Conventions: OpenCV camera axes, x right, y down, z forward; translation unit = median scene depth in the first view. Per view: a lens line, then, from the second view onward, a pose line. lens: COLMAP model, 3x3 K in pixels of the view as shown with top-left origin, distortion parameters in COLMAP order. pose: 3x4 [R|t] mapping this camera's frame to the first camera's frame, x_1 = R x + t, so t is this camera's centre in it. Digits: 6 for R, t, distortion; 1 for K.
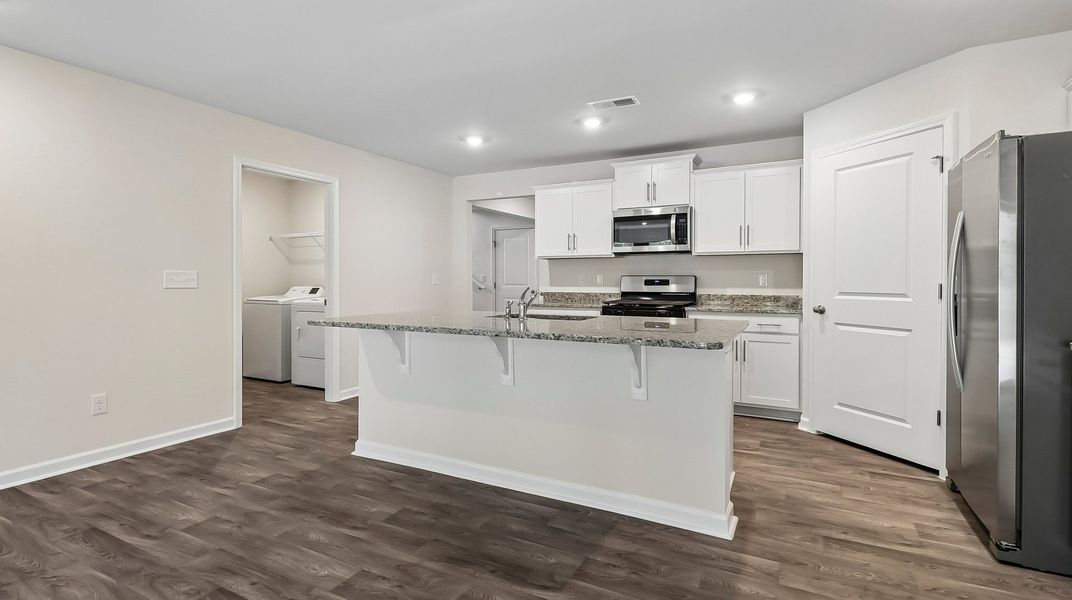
lens RADIAL K [[501.0, 0, 536.9], [0, 501.0, 276.8], [0, 0, 1]] dist [0.022106, -0.012928]
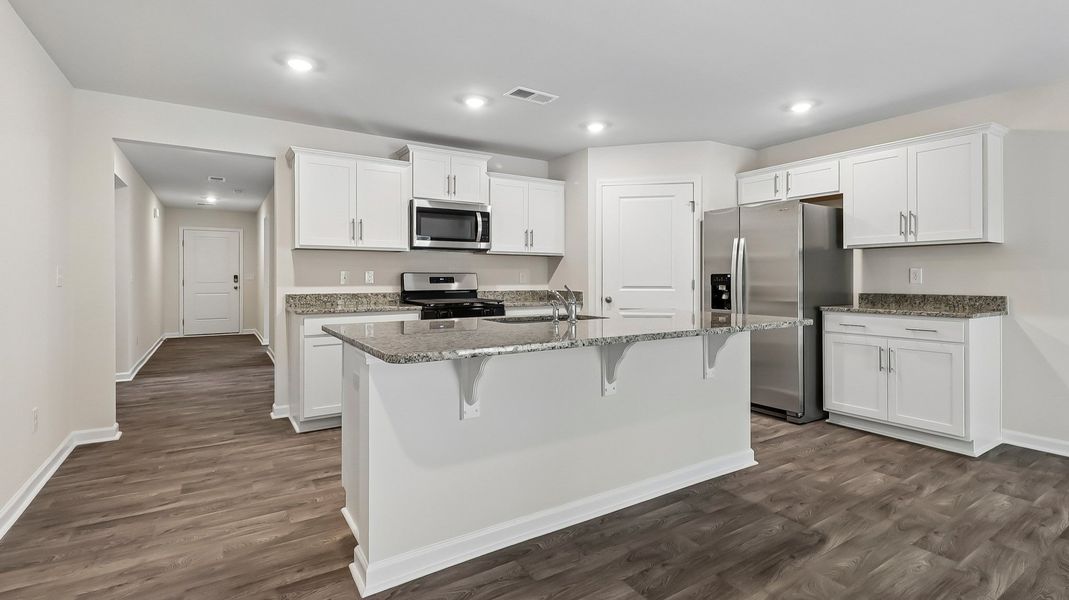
lens RADIAL K [[499.6, 0, 535.4], [0, 499.6, 276.8], [0, 0, 1]] dist [0.022106, -0.012928]
pose [[0.491562, 0.002146, 0.870840, -0.537656], [-0.004135, 0.999991, -0.000130, 0.004777], [-0.870833, -0.003537, 0.491566, 0.410531]]
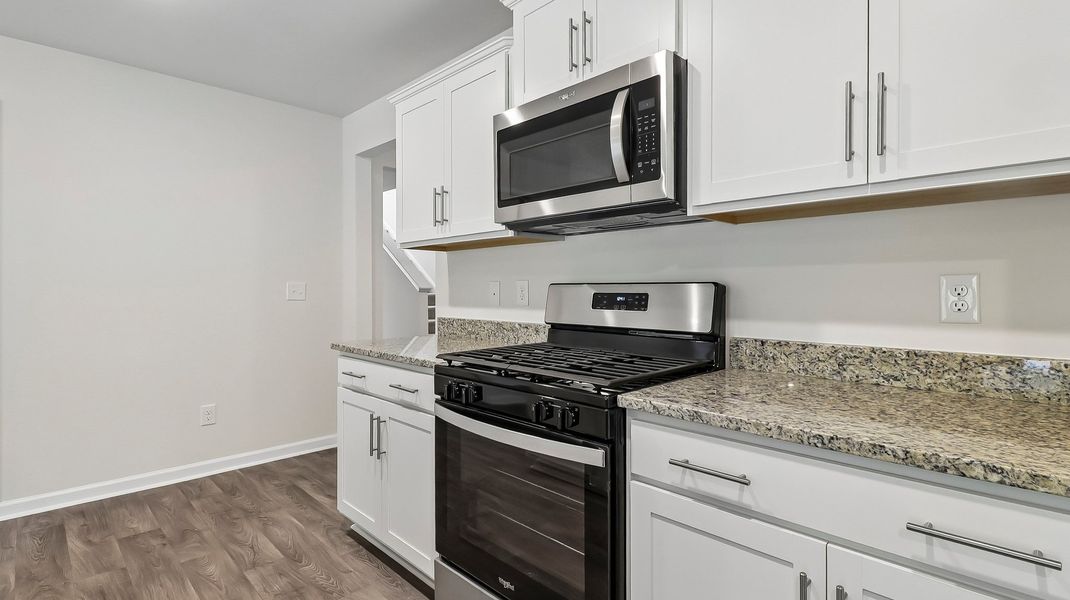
lens RADIAL K [[500.0, 0, 535.9], [0, 500.0, 276.8], [0, 0, 1]] dist [0.022106, -0.012928]
pose [[0.955776, -0.006934, -0.294015, 0.312144], [-0.000368, 0.999693, -0.024774, 0.002648], [0.294096, 0.023786, 0.955480, 0.674447]]
